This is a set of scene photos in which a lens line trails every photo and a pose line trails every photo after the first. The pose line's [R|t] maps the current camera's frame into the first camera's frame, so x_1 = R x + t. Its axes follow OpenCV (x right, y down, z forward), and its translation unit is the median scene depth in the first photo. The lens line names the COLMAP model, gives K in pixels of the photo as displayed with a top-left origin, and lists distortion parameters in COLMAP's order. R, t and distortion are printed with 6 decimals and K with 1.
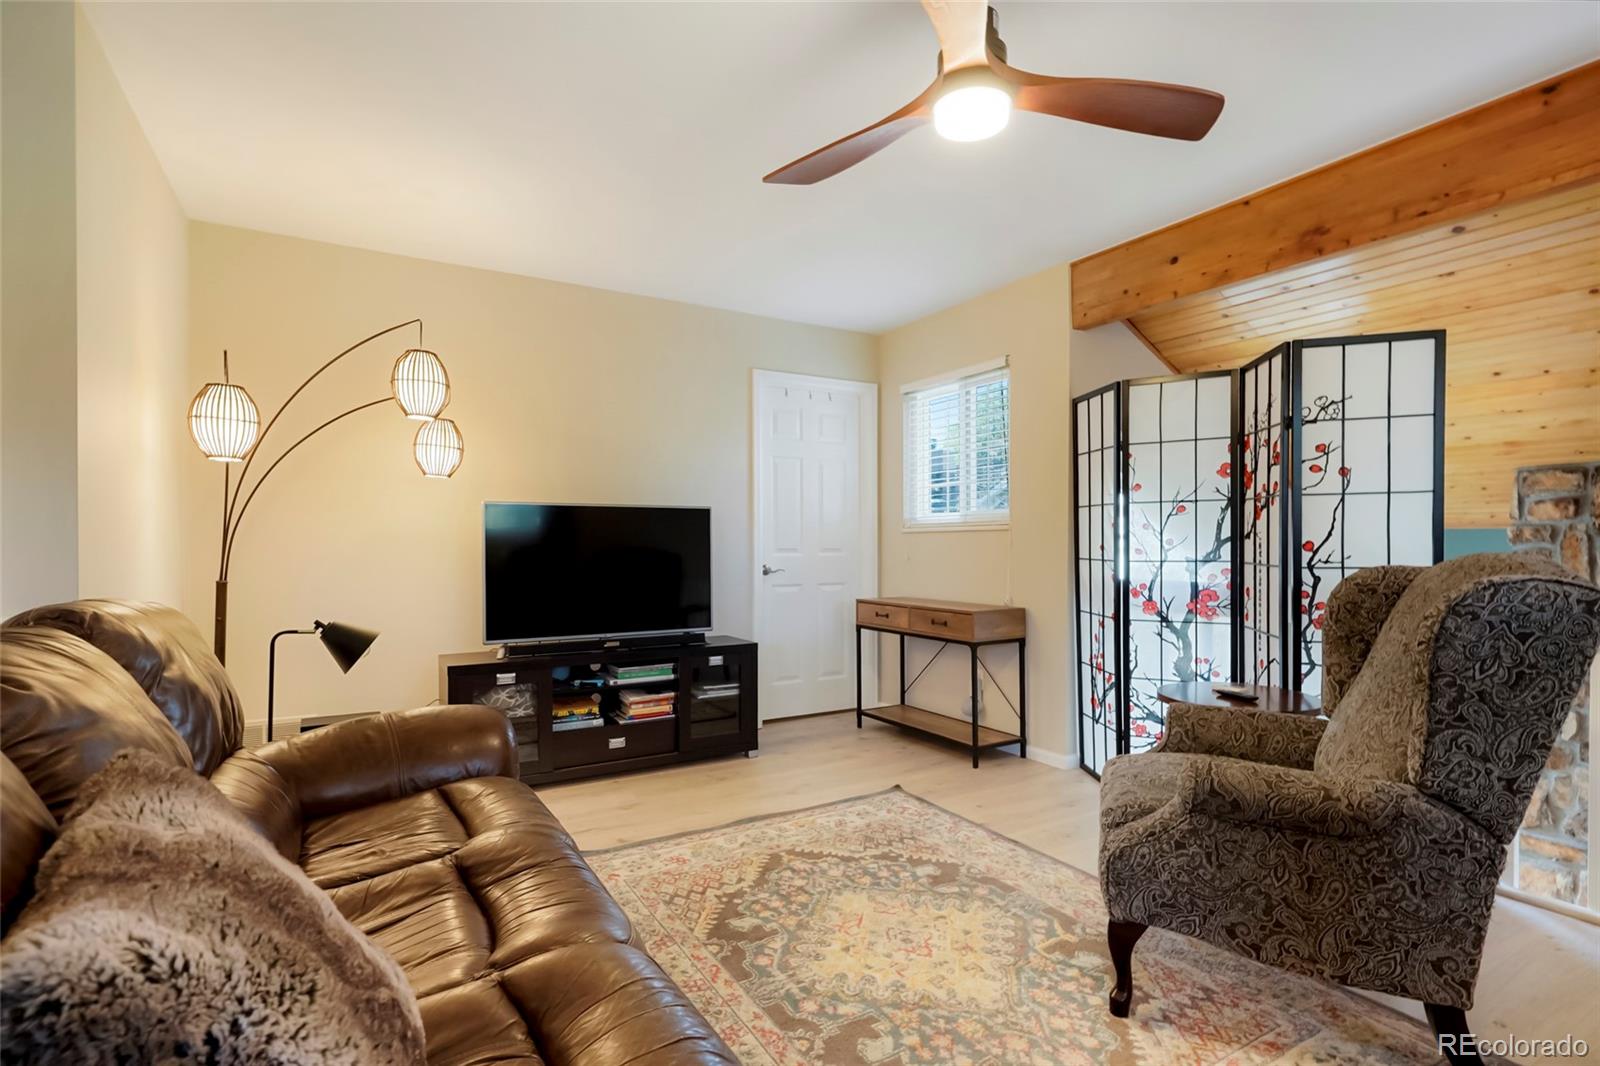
lens RADIAL K [[763.4, 0, 828.8], [0, 763.4, 551.4], [0, 0, 1]] dist [-0.009525, 0.004162]
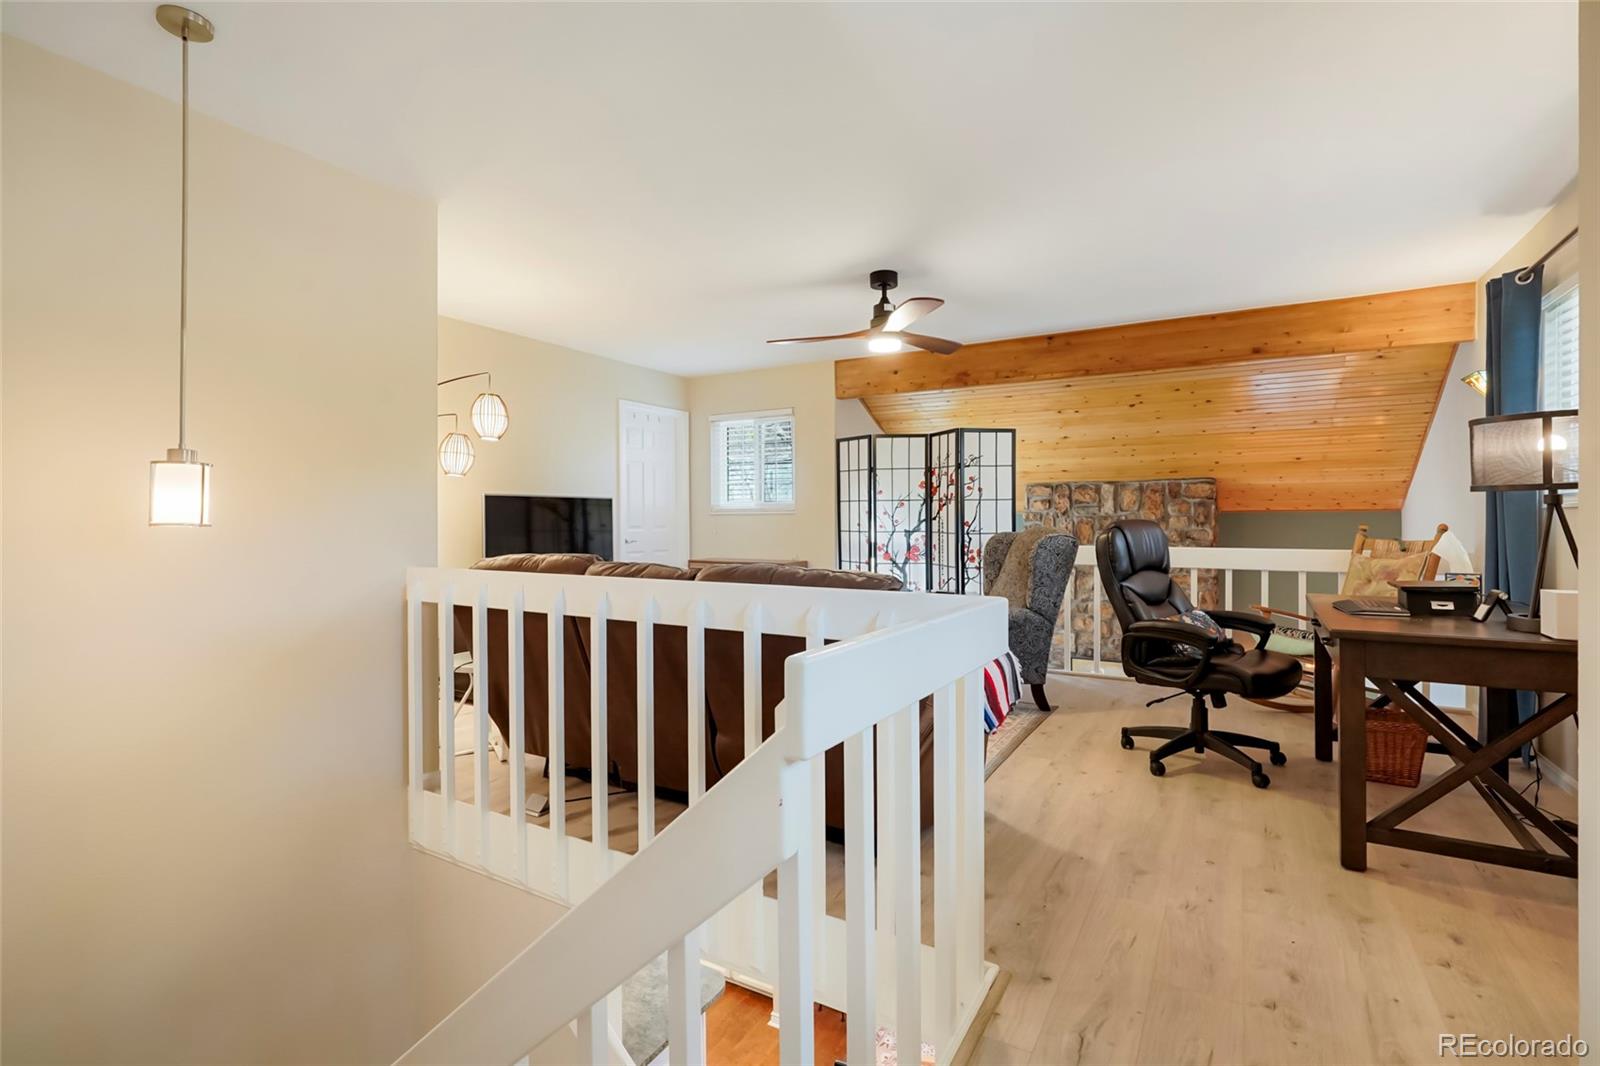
lens RADIAL K [[725.8, 0, 801.0], [0, 725.8, 518.1], [0, 0, 1]] dist [-0.003692, 0.000599]
pose [[0.883608, -0.000064, 0.468228, -0.652196], [0.006440, 0.999907, -0.012017, -0.000865], [-0.468184, 0.013634, 0.883526, -0.520489]]
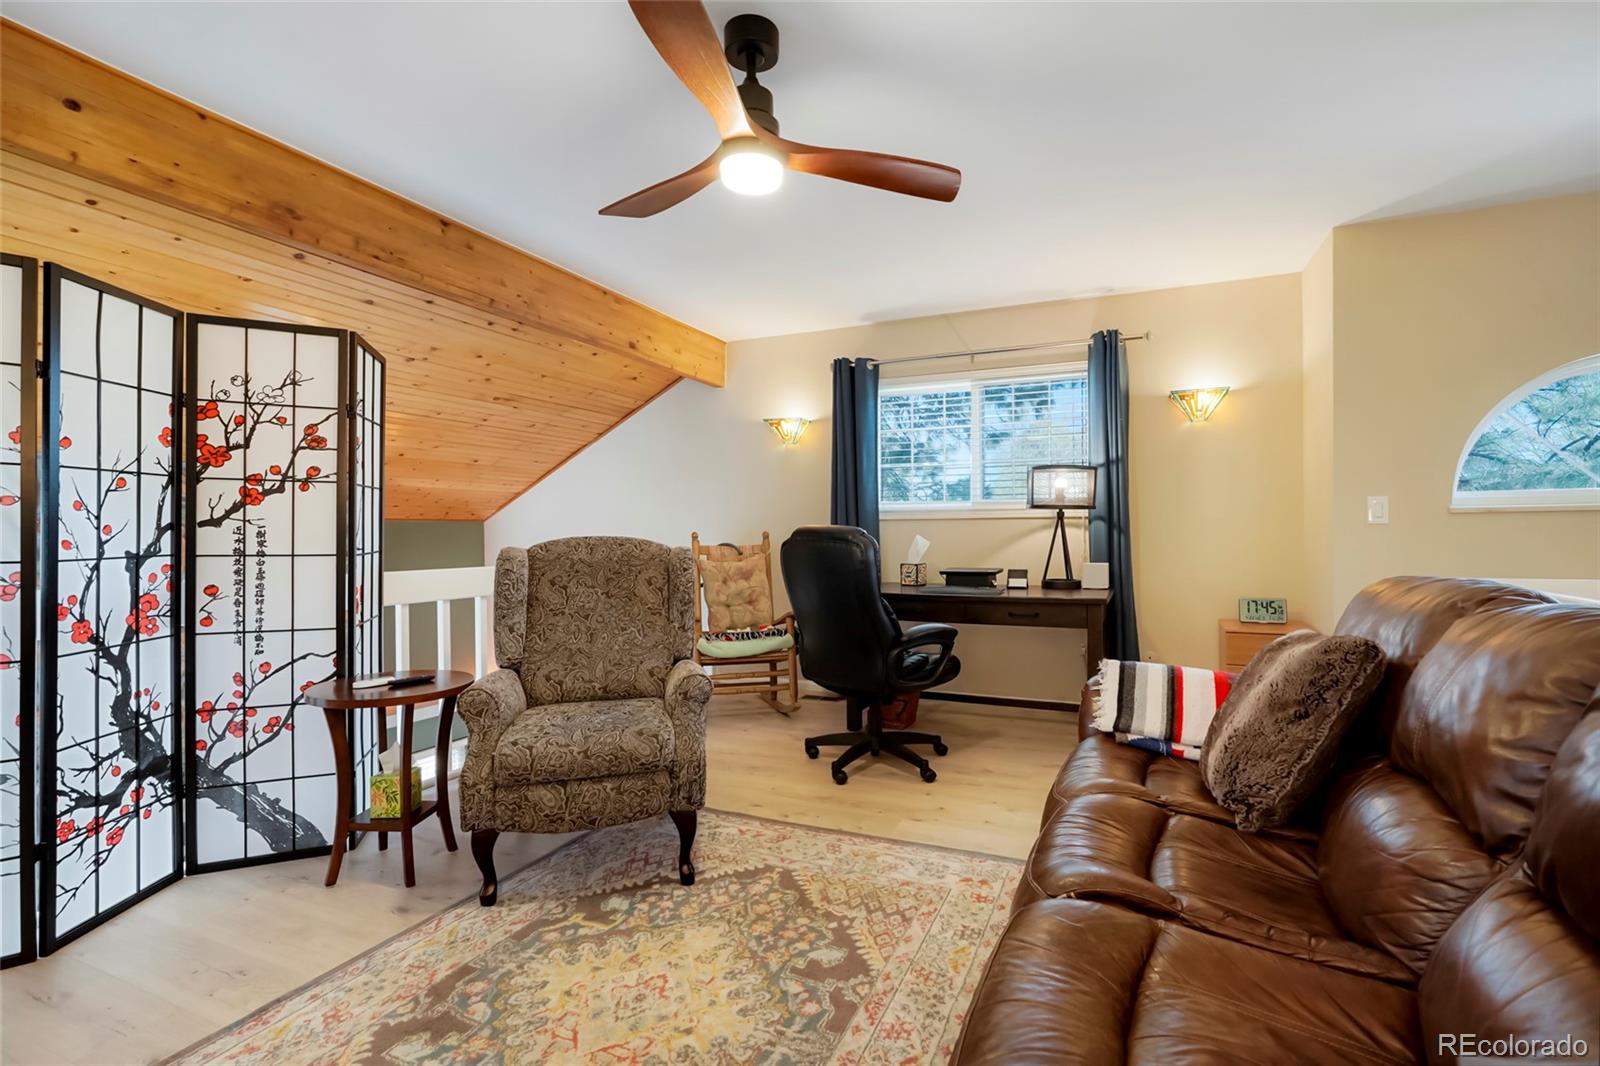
lens RADIAL K [[725.8, 0, 829.0], [0, 725.8, 536.5], [0, 0, 1]] dist [-0.003692, 0.000599]
pose [[-0.561826, -0.002289, 0.827252, -0.475348], [0.014370, 0.999818, 0.012526, -0.005803], [-0.827131, 0.018925, -0.561691, 0.887569]]
